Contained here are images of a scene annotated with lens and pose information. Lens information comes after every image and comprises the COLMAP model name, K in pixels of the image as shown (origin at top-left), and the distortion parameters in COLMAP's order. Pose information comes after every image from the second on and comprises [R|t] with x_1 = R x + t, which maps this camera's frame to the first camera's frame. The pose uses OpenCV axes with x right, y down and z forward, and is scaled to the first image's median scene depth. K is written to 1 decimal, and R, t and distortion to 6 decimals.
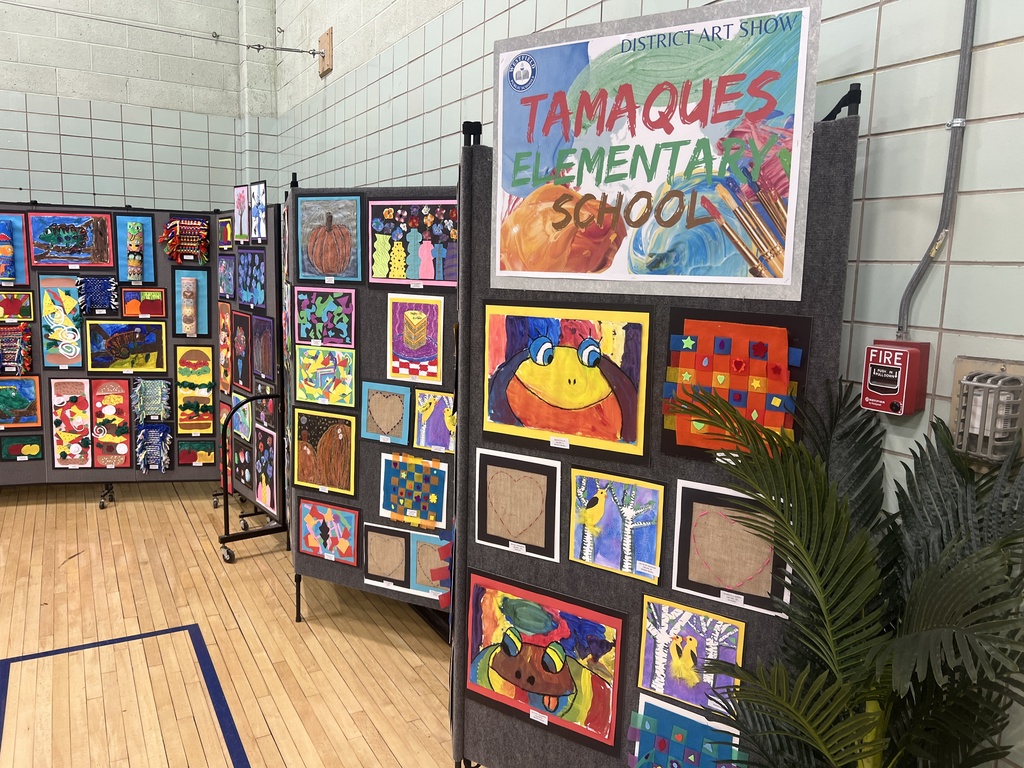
lens RADIAL K [[782.3, 0, 509.0], [0, 782.3, 378.7], [0, 0, 1]] dist [-0.000175, -0.004707]
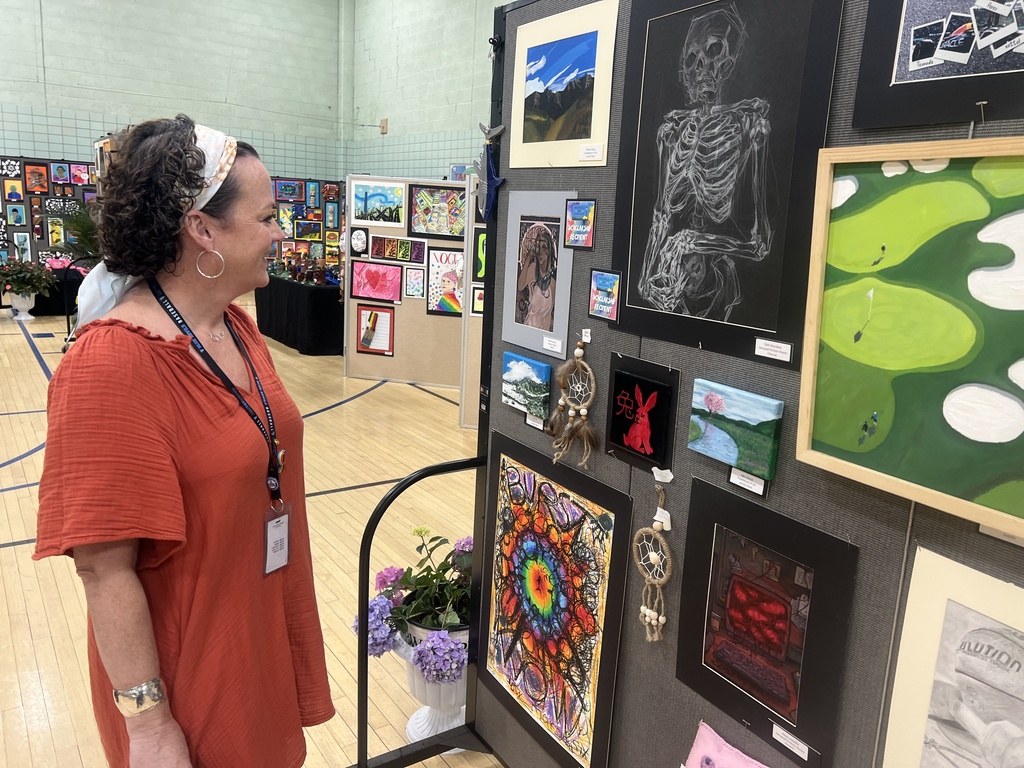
lens RADIAL K [[782.3, 0, 519.9], [0, 782.3, 387.8], [0, 0, 1]] dist [-0.000175, -0.004707]
pose [[0.994430, 0.006682, 0.105185, -0.039210], [-0.014695, 0.997031, 0.075582, 0.303640], [-0.104368, -0.076706, 0.991576, -1.923113]]
